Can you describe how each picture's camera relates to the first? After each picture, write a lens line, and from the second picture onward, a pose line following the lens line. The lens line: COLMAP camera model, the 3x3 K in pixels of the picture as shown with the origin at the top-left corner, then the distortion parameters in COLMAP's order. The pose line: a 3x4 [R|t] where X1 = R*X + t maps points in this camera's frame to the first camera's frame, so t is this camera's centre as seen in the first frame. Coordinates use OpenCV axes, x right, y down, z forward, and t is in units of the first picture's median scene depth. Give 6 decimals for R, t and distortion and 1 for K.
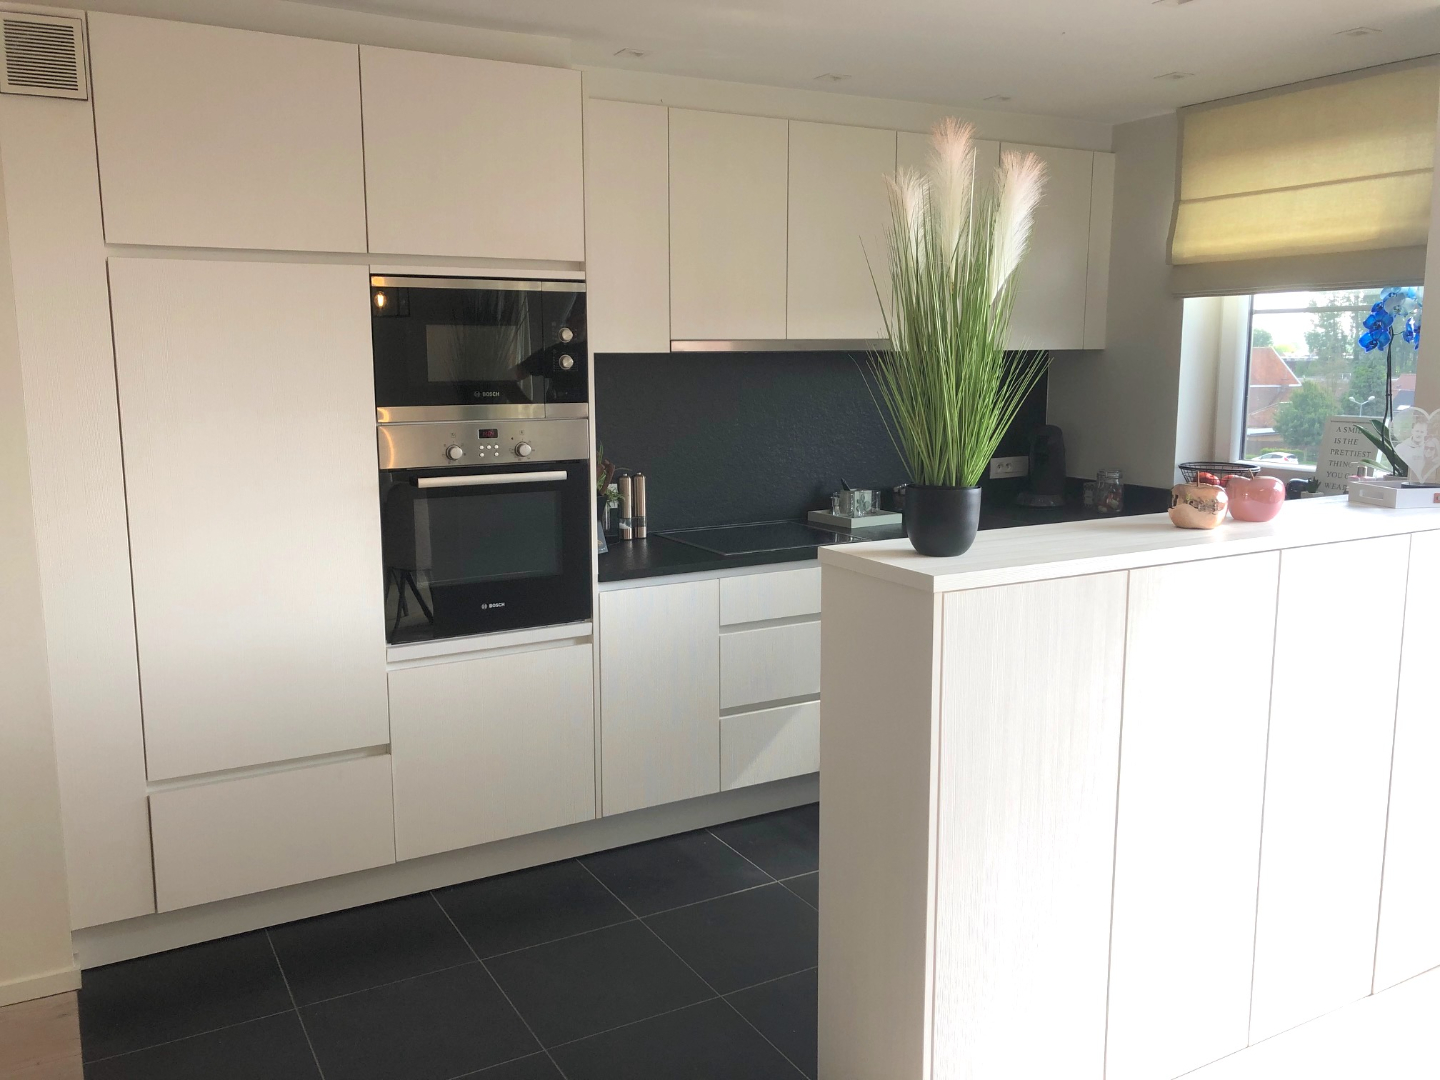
lens RADIAL K [[1199.4, 0, 701.1], [0, 1199.4, 541.0], [0, 0, 1]] dist [0.025563, -0.014432]
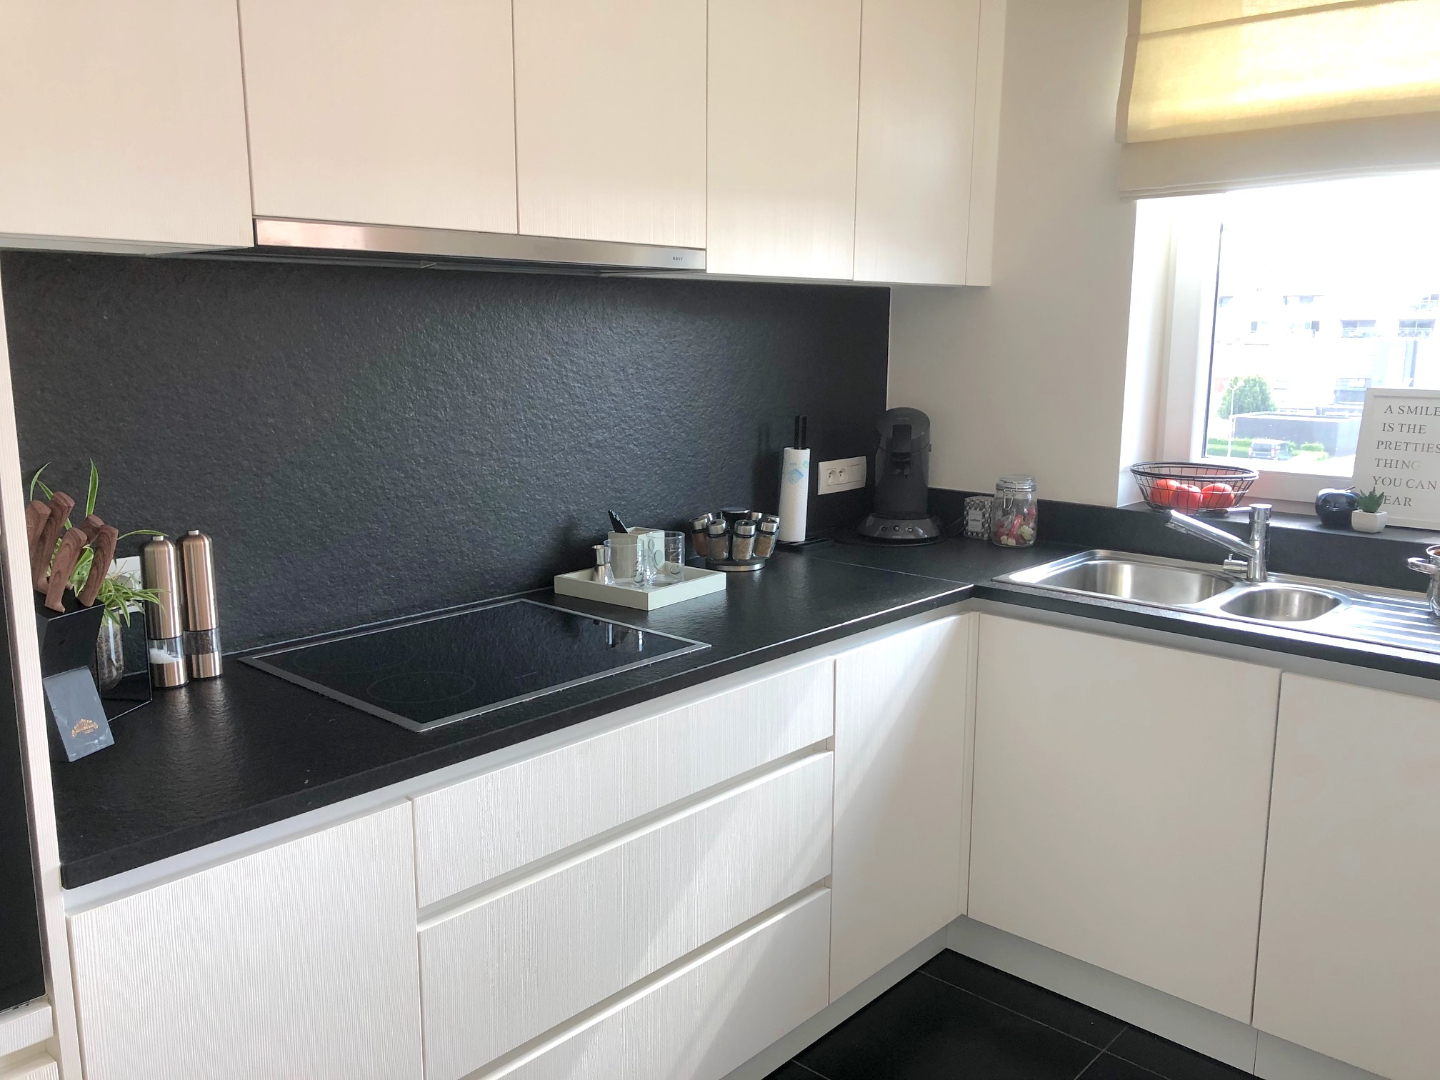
lens RADIAL K [[1177.9, 0, 709.9], [0, 1177.9, 548.6], [0, 0, 1]] dist [0.112079, -0.181233]
pose [[0.947765, -0.049893, 0.315043, -0.011490], [0.041463, 0.998581, 0.033407, -0.057335], [-0.316262, -0.018600, 0.948489, 0.533133]]
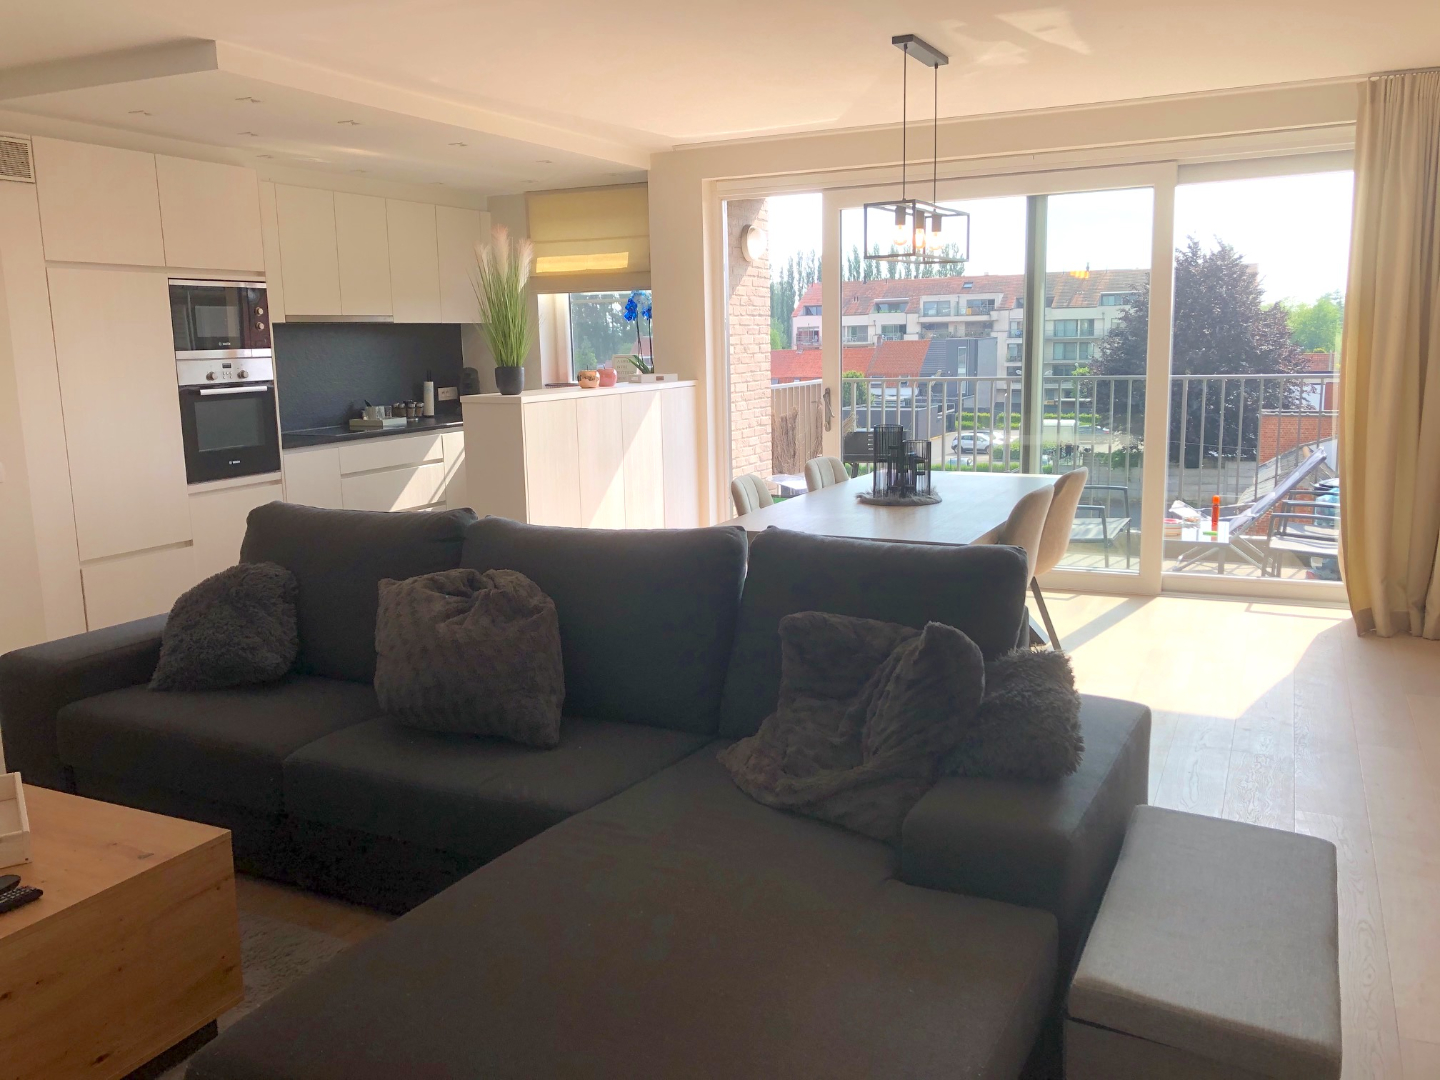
lens RADIAL K [[1191.2, 0, 714.7], [0, 1191.2, 537.4], [0, 0, 1]] dist [0.030693, -0.005339]
pose [[0.819072, -0.109932, 0.563060, -0.500533], [0.107947, 0.993470, 0.036936, 0.146434], [-0.563444, 0.030527, 0.825590, -0.730851]]
